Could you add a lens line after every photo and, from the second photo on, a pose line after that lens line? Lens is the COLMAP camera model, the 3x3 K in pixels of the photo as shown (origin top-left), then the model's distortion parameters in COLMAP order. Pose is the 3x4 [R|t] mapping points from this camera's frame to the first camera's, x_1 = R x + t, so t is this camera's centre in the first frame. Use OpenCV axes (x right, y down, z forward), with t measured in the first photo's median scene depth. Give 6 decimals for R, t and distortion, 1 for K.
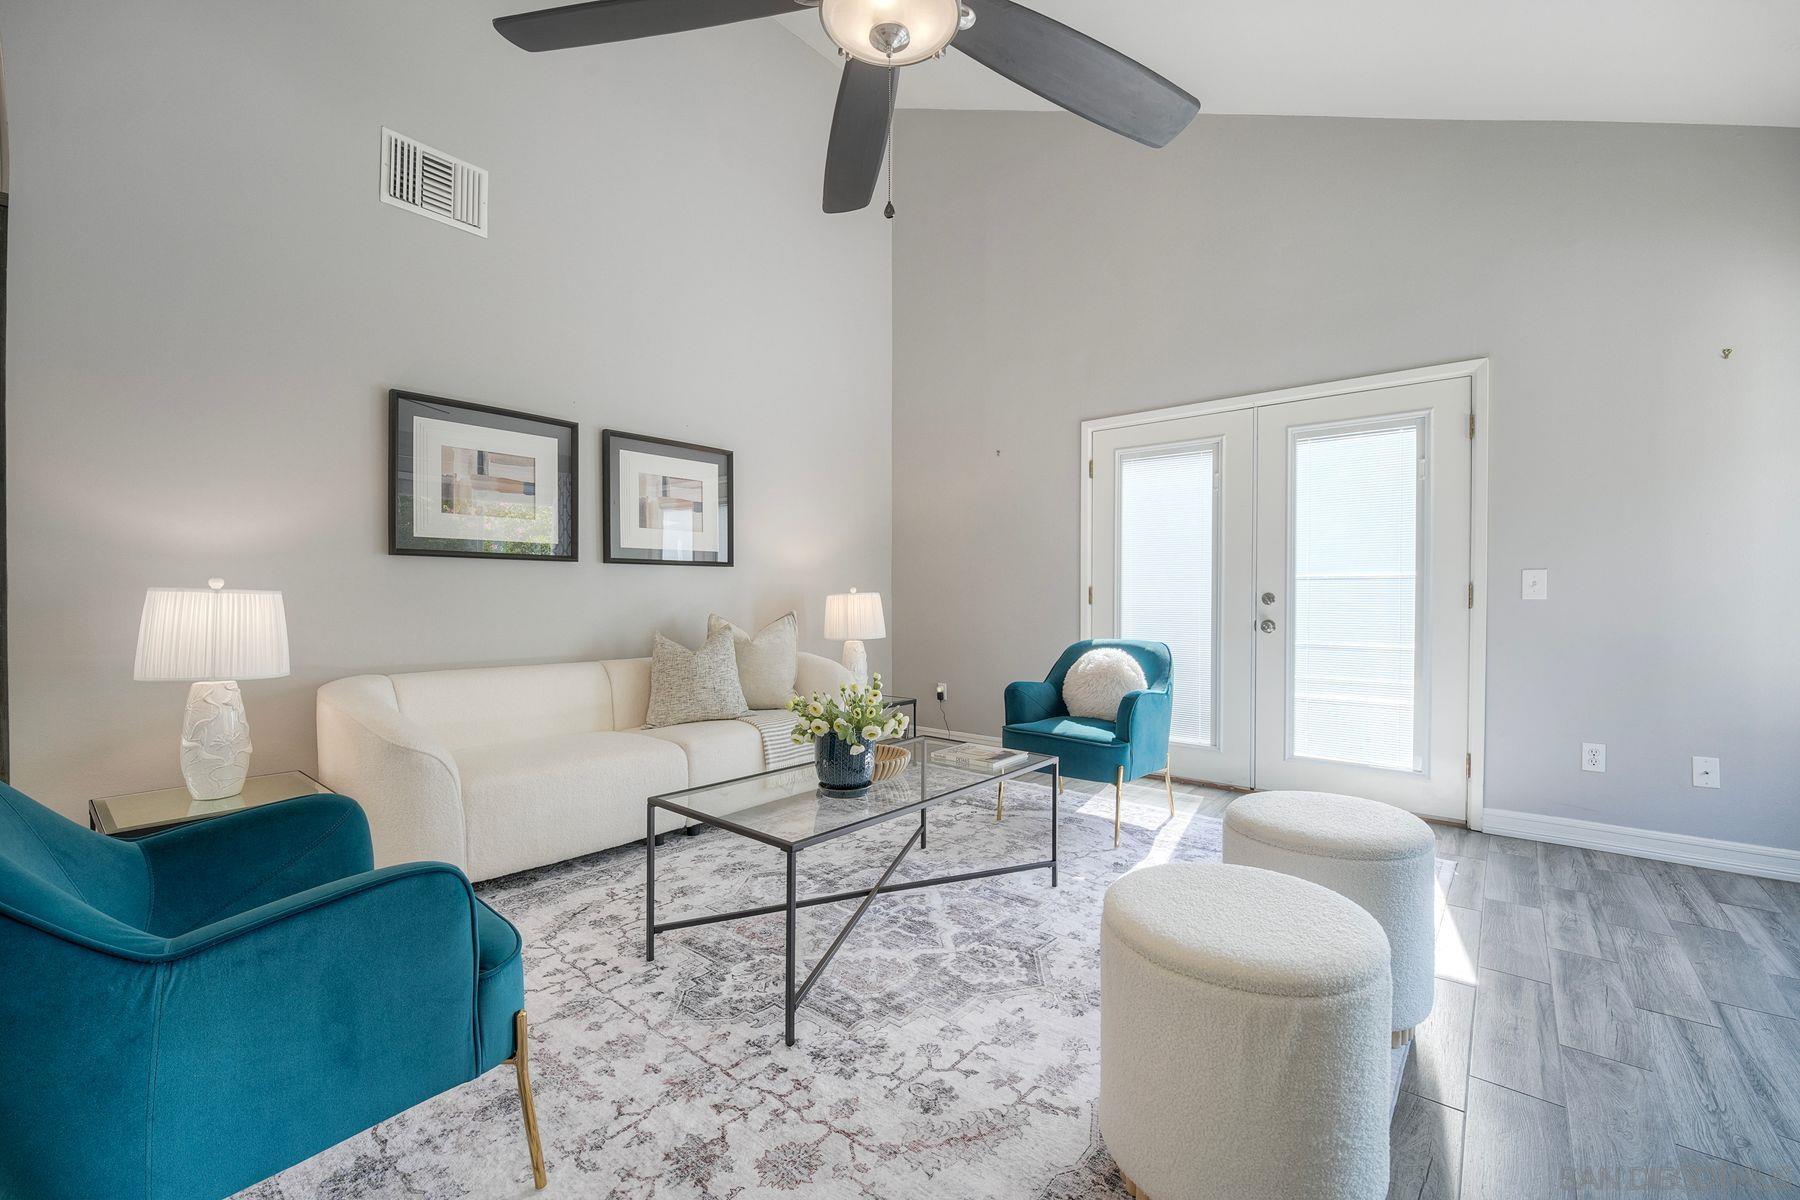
lens RADIAL K [[754.6, 0, 907.8], [0, 754.6, 599.4], [0, 0, 1]] dist [0.001937, -0.007333]
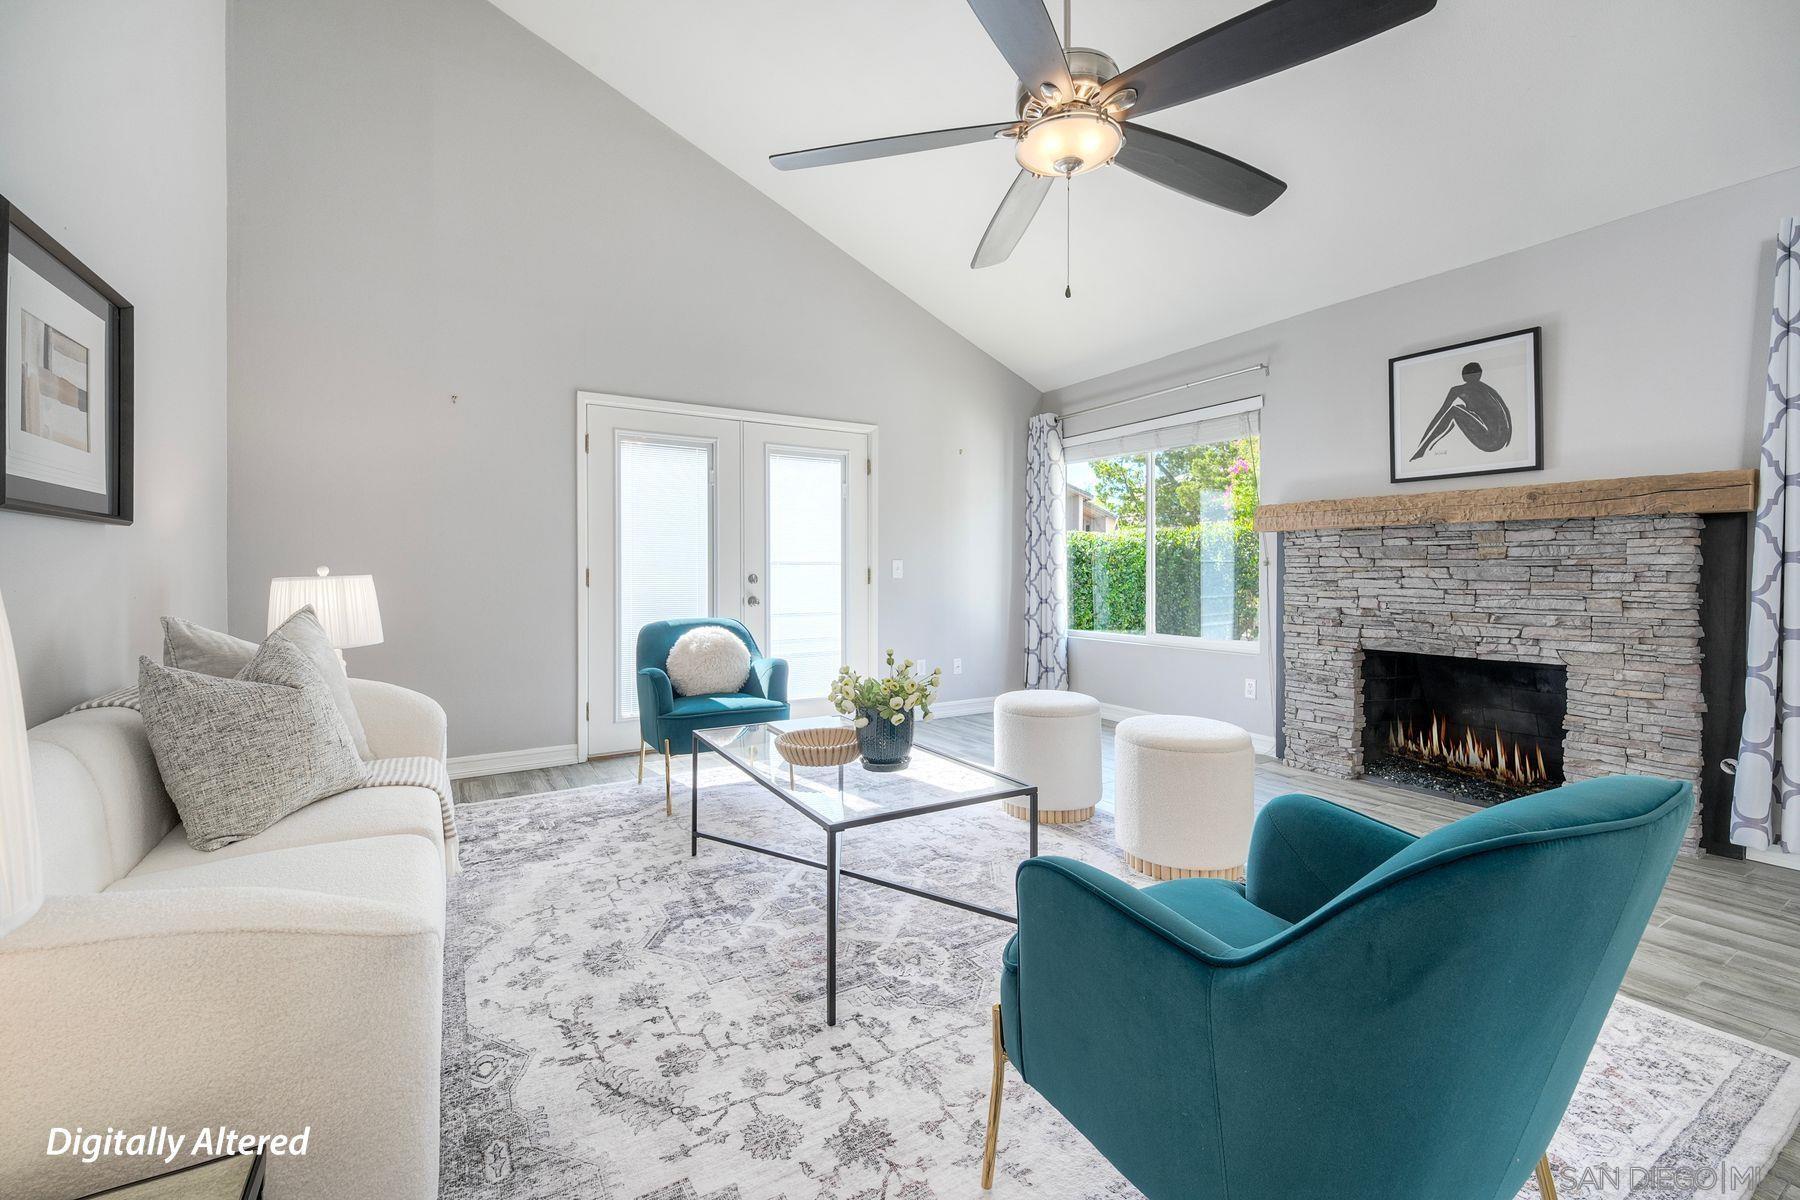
lens RADIAL K [[754.6, 0, 917.3], [0, 754.6, 569.2], [0, 0, 1]] dist [0.001937, -0.007333]
pose [[0.315672, 0.005795, 0.948851, -0.684444], [0.013315, 0.999856, -0.010536, -0.000861], [-0.948775, 0.015960, 0.315549, 0.408858]]
